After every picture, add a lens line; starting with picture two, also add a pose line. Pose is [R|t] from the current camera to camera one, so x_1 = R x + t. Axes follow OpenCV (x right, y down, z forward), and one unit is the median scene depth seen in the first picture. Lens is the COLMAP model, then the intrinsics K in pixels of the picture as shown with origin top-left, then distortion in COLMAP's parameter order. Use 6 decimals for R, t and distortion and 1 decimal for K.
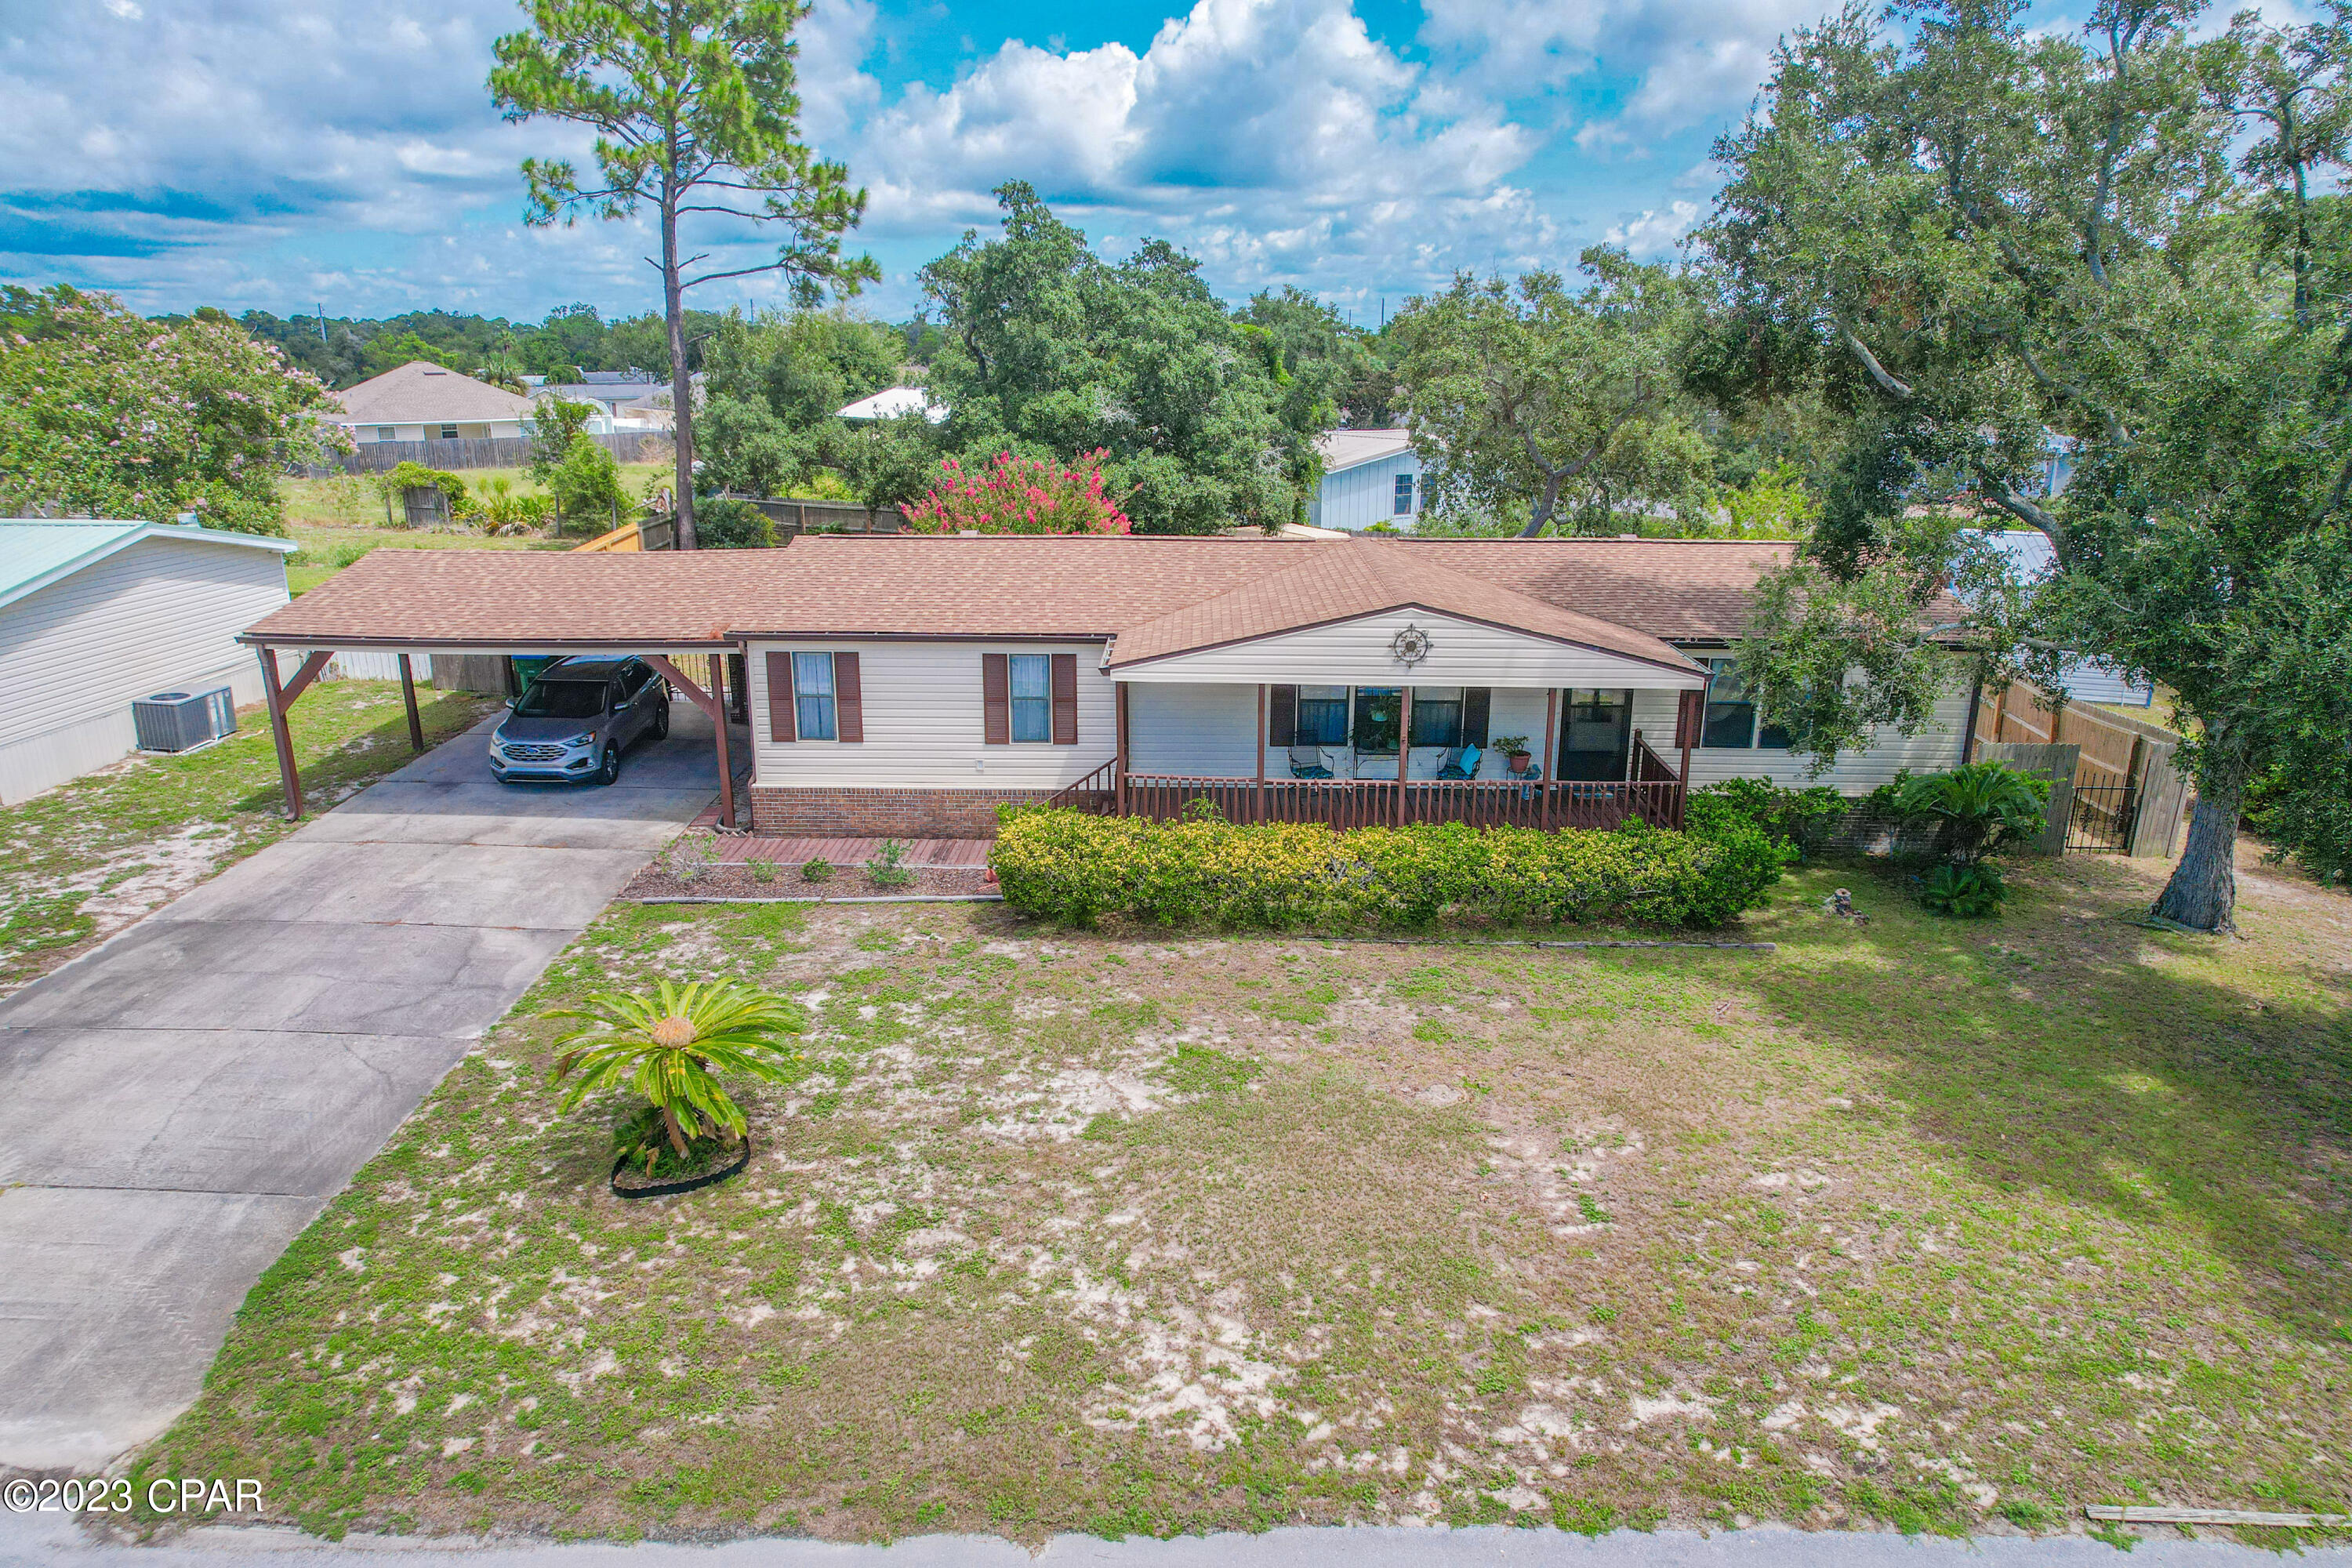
lens RADIAL K [[1514.3, 0, 1182.1], [0, 1514.3, 801.9], [0, 0, 1]] dist [-0.086397, 0.077891]
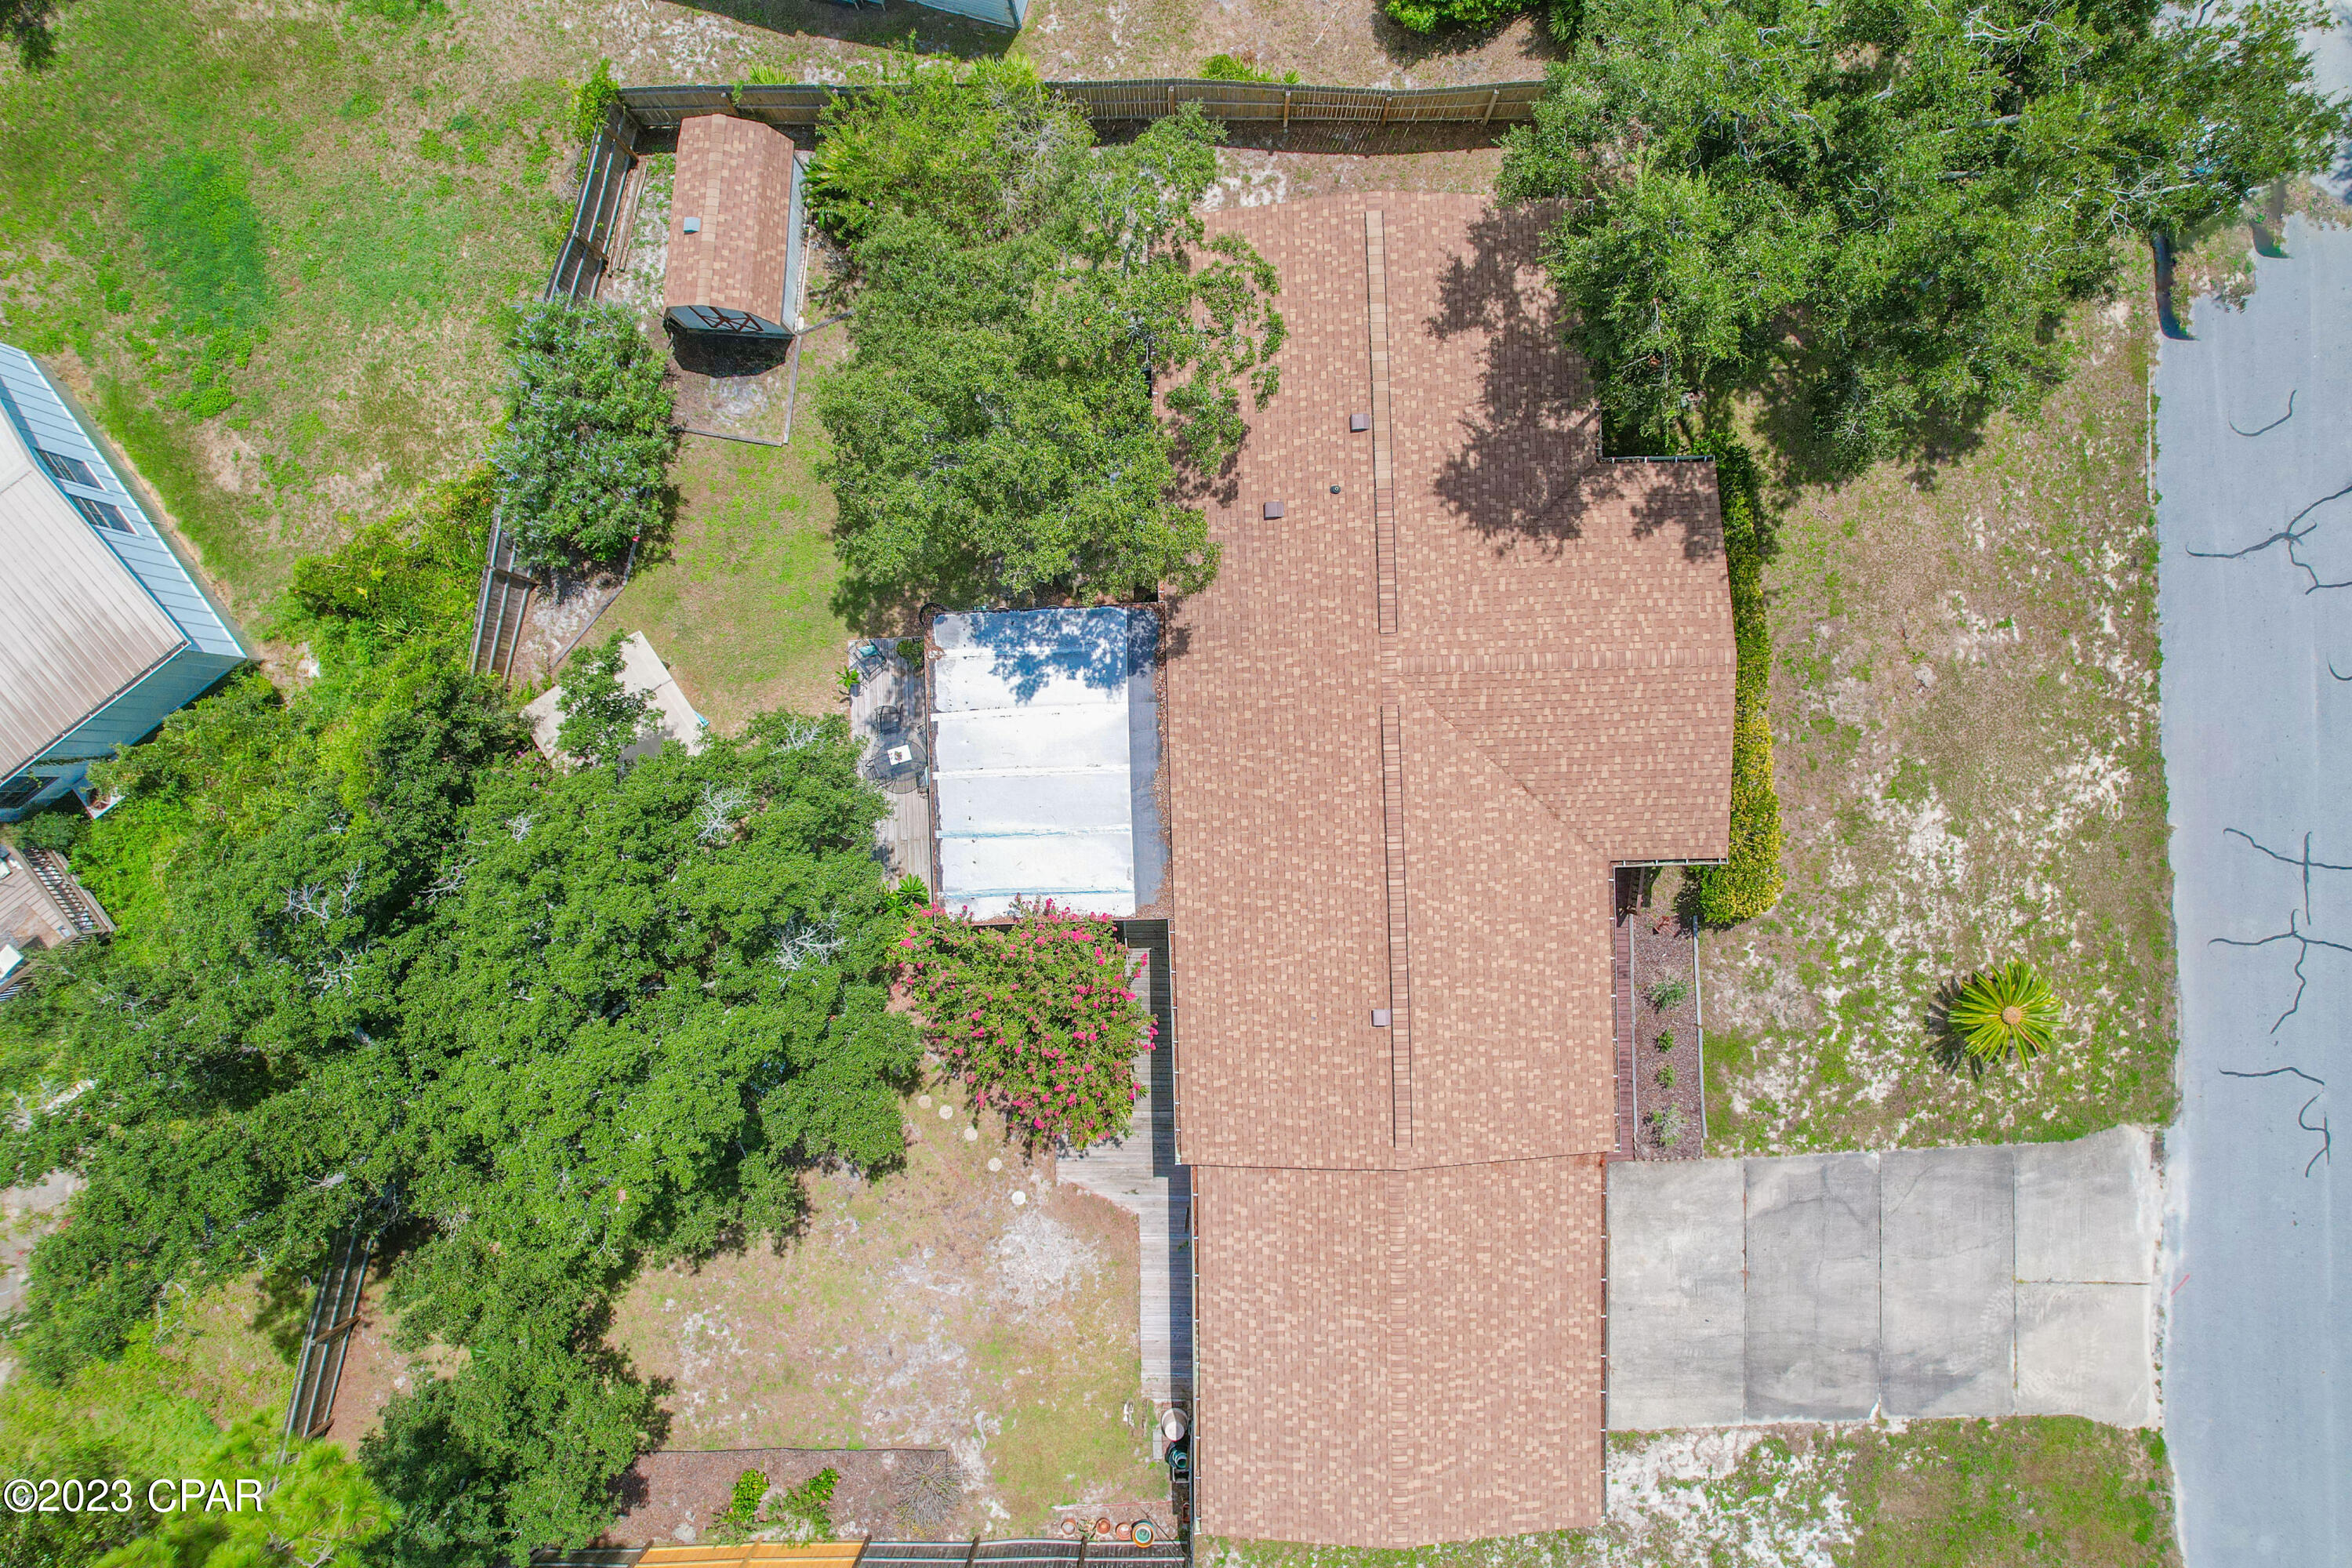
lens RADIAL K [[1514.3, 0, 1182.1], [0, 1514.3, 801.9], [0, 0, 1]] dist [-0.086397, 0.077891]
pose [[-0.043612, -0.998917, -0.016228, 0.078546], [0.317118, -0.029245, 0.947935, -2.378064], [-0.947383, 0.036195, 0.318050, 1.464348]]
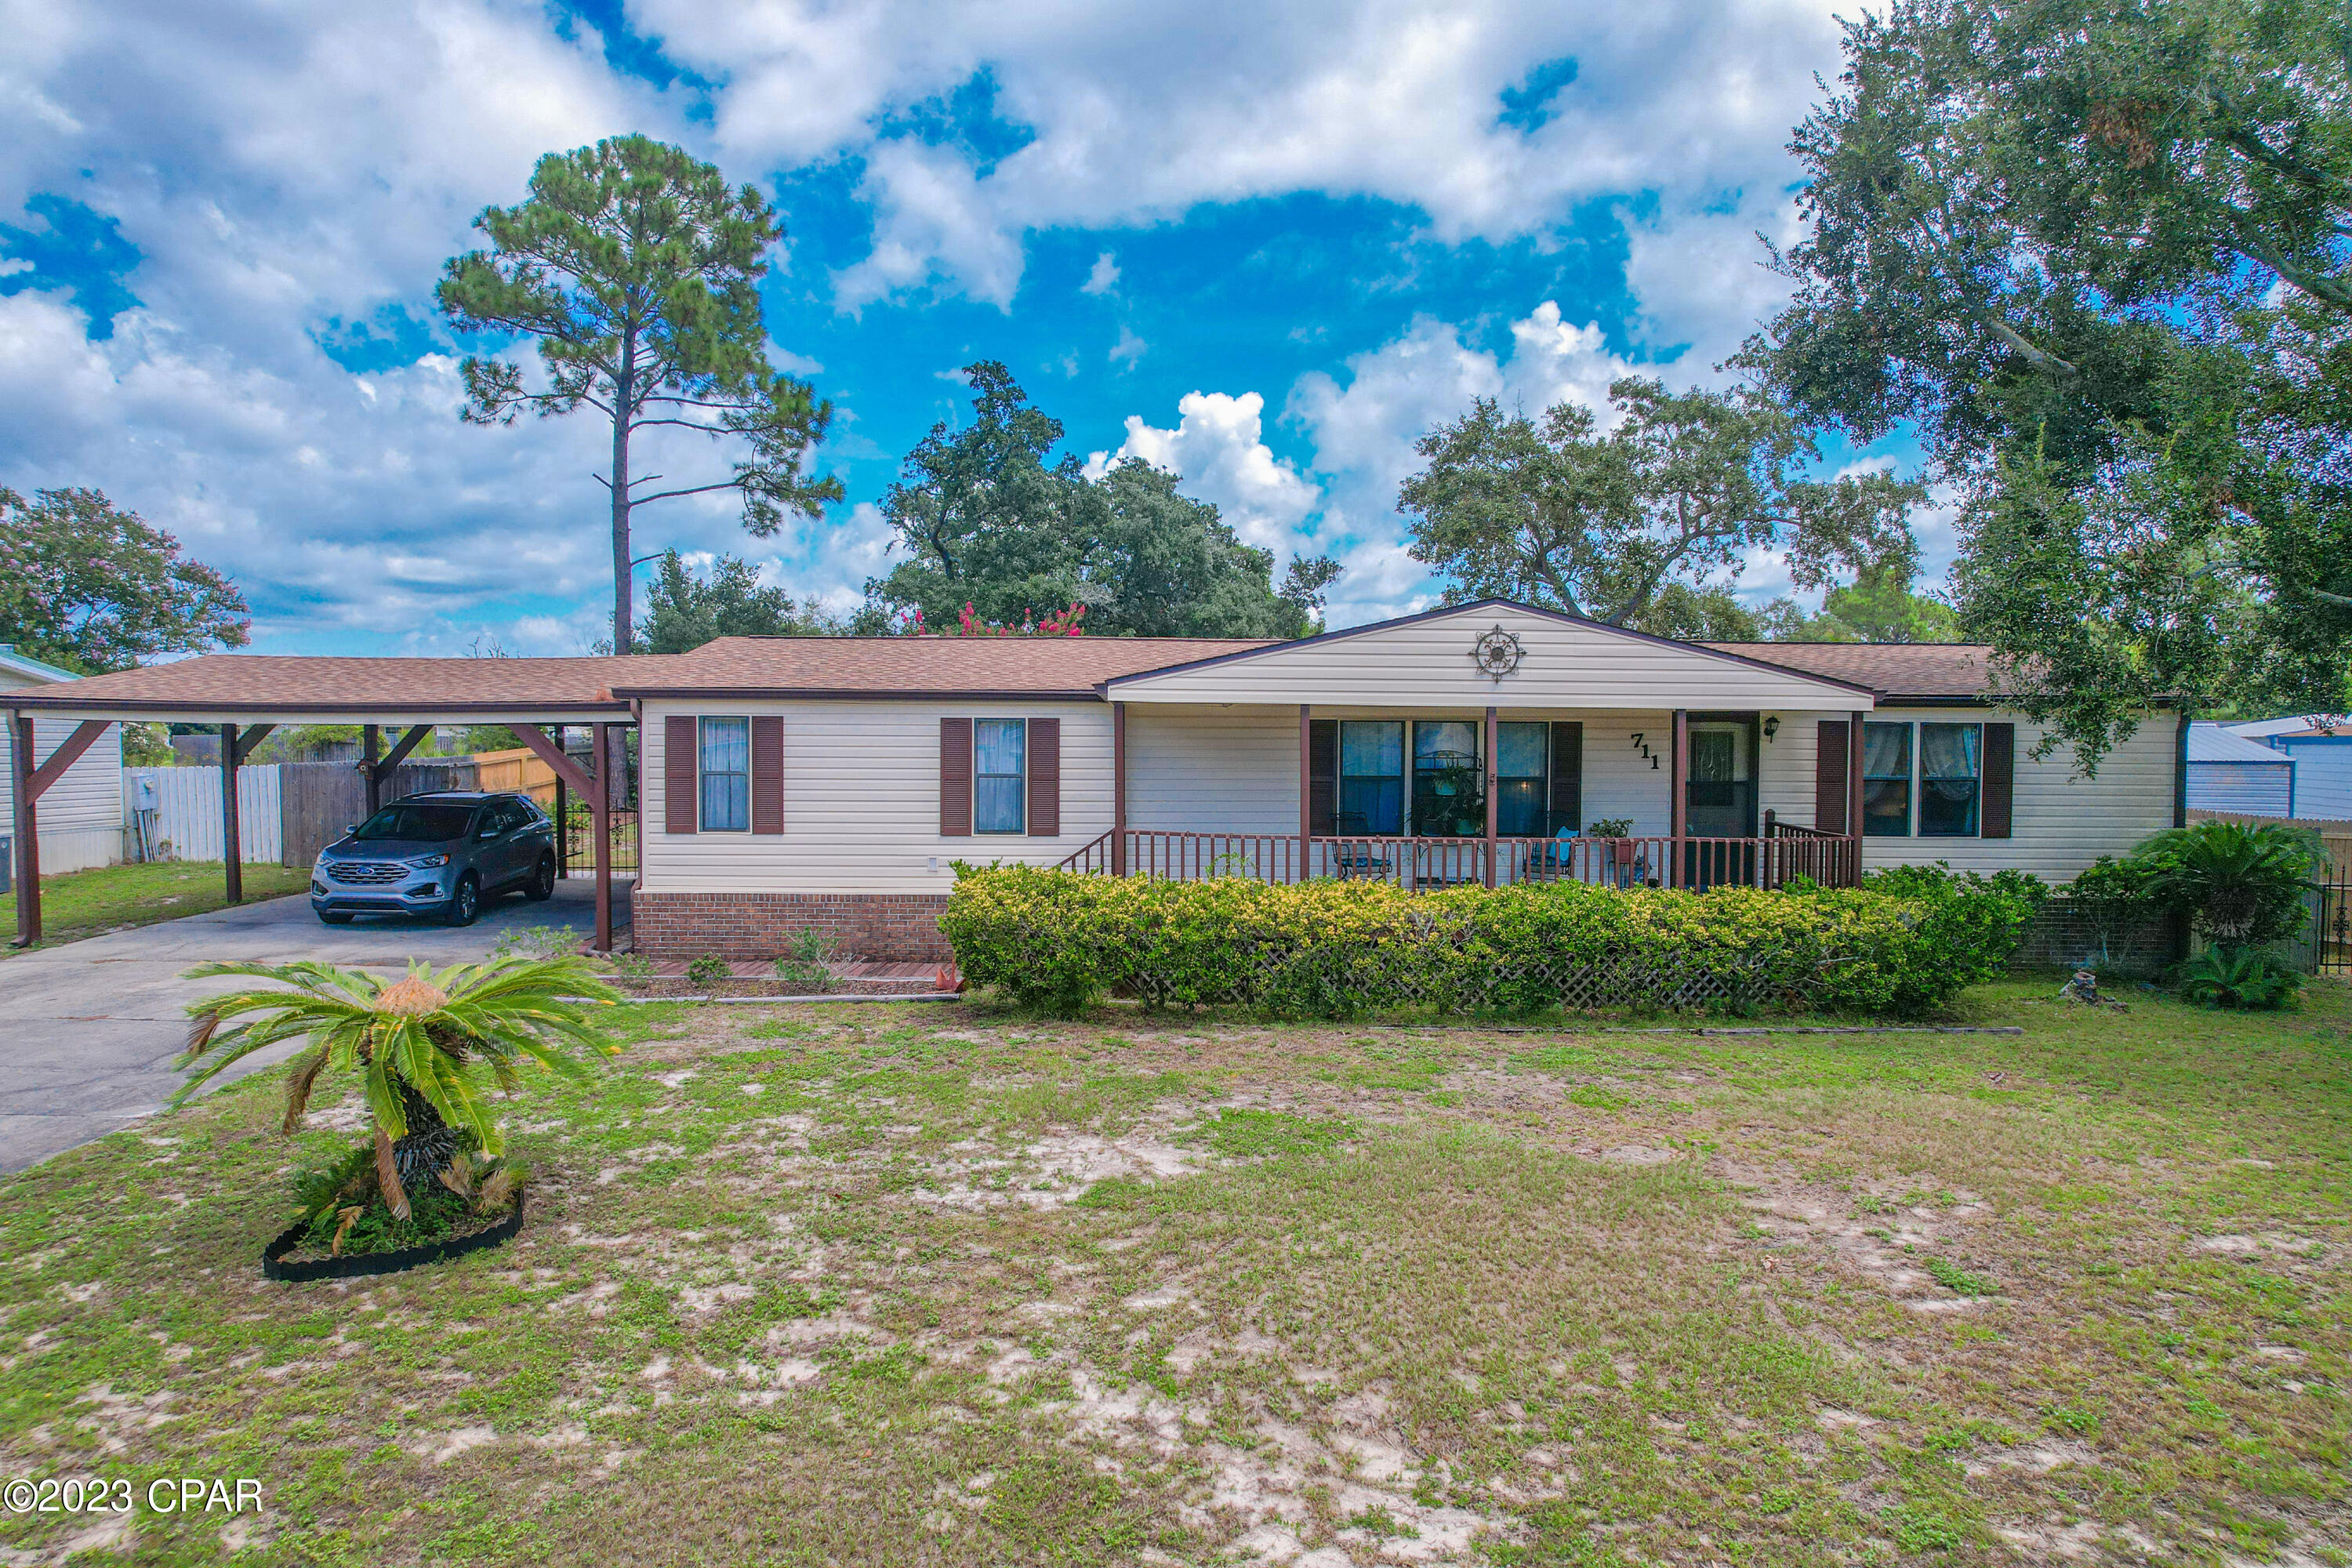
lens RADIAL K [[1514.3, 0, 1182.1], [0, 1514.3, 801.9], [0, 0, 1]] dist [-0.086397, 0.077891]
pose [[0.999657, -0.001743, 0.026142, -0.042206], [0.008240, 0.968073, -0.250532, 0.227158], [-0.024870, 0.250661, 0.967755, 0.388336]]
